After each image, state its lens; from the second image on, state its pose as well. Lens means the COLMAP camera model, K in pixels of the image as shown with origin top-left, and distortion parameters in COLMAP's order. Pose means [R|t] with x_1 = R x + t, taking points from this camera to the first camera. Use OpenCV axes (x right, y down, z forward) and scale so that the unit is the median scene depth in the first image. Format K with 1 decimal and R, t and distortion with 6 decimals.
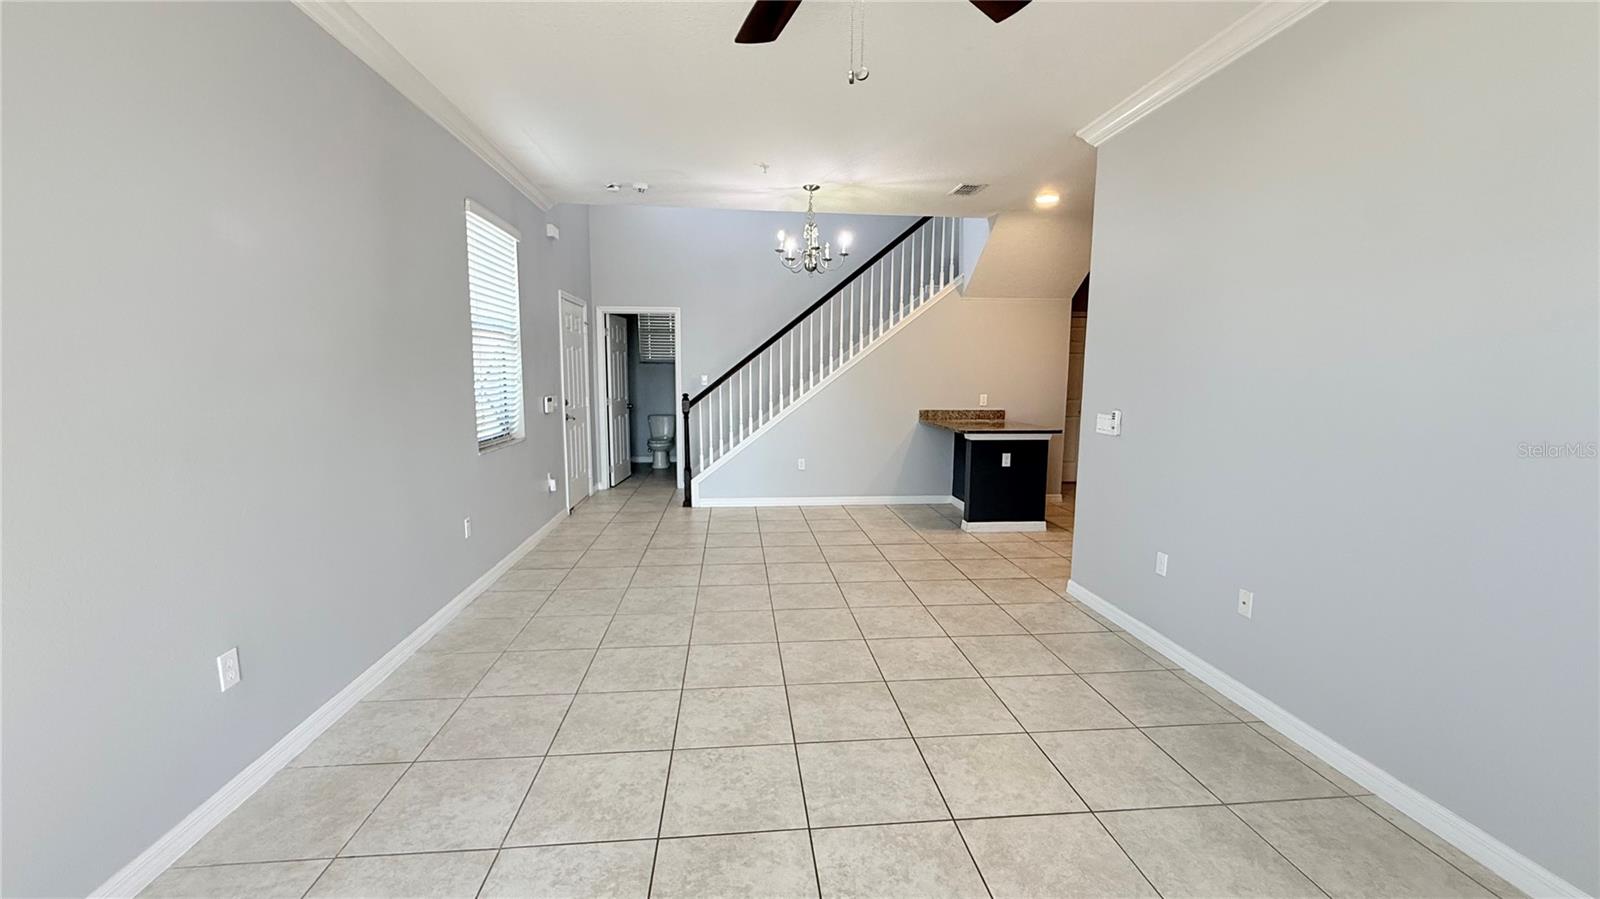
lens RADIAL K [[639.4, 0, 794.6], [0, 639.4, 448.9], [0, 0, 1]] dist [-0.001335, 0.000380]
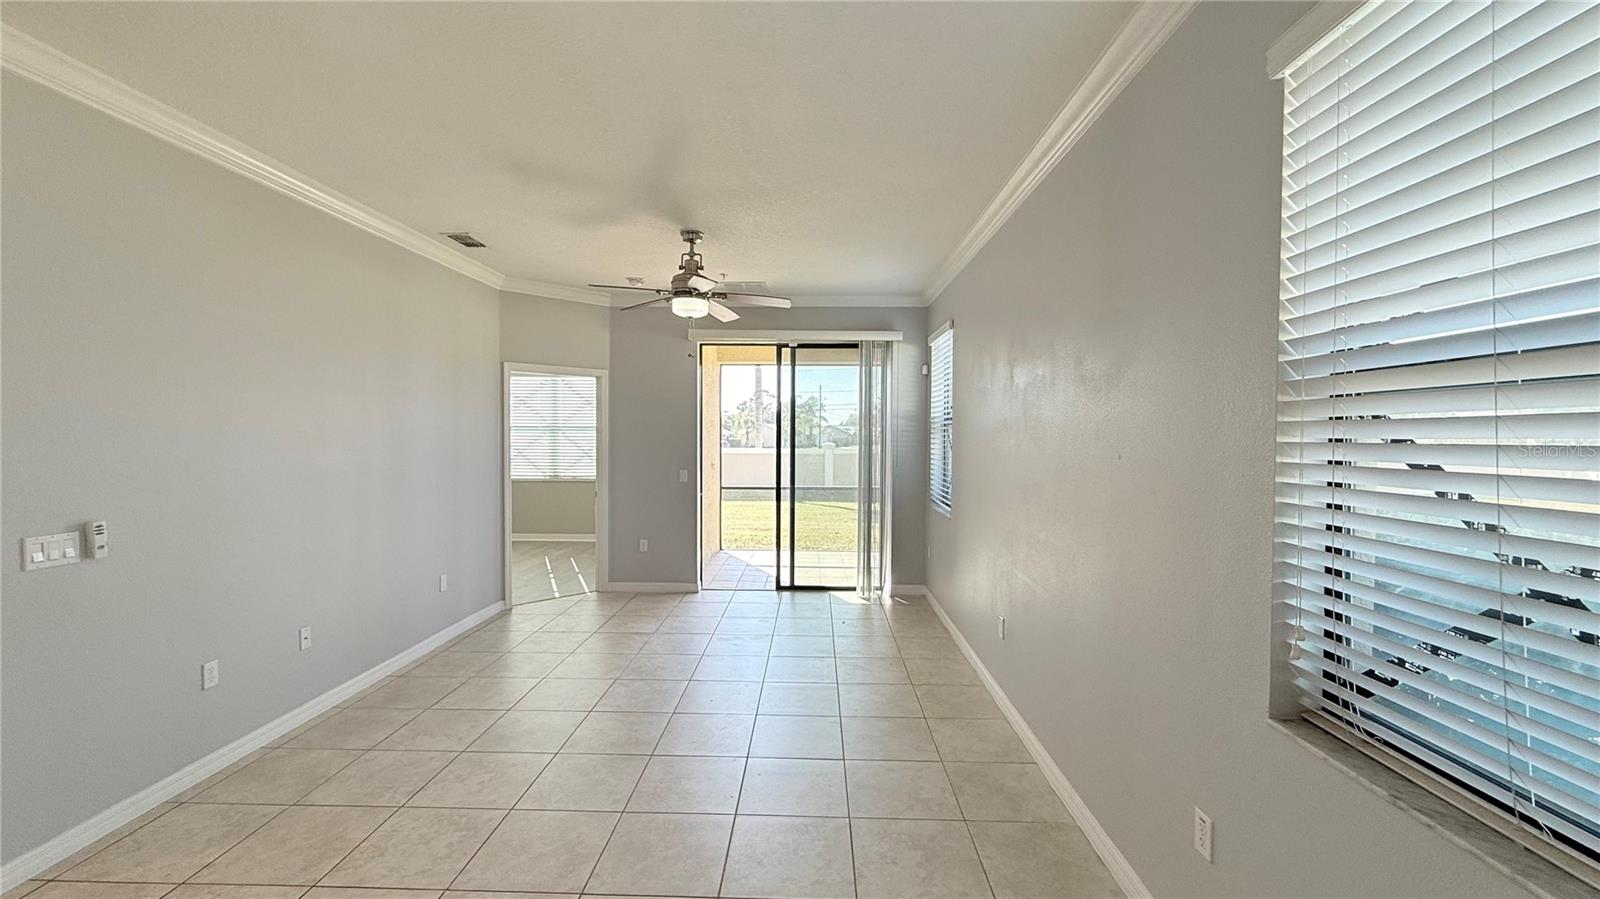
lens RADIAL K [[639.4, 0, 794.6], [0, 639.4, 448.9], [0, 0, 1]] dist [-0.001335, 0.000380]
pose [[-0.991599, -0.014144, 0.128577, -0.370395], [0.004342, 0.989804, 0.142369, -0.276629], [-0.129280, 0.141731, -0.981427, 1.897778]]
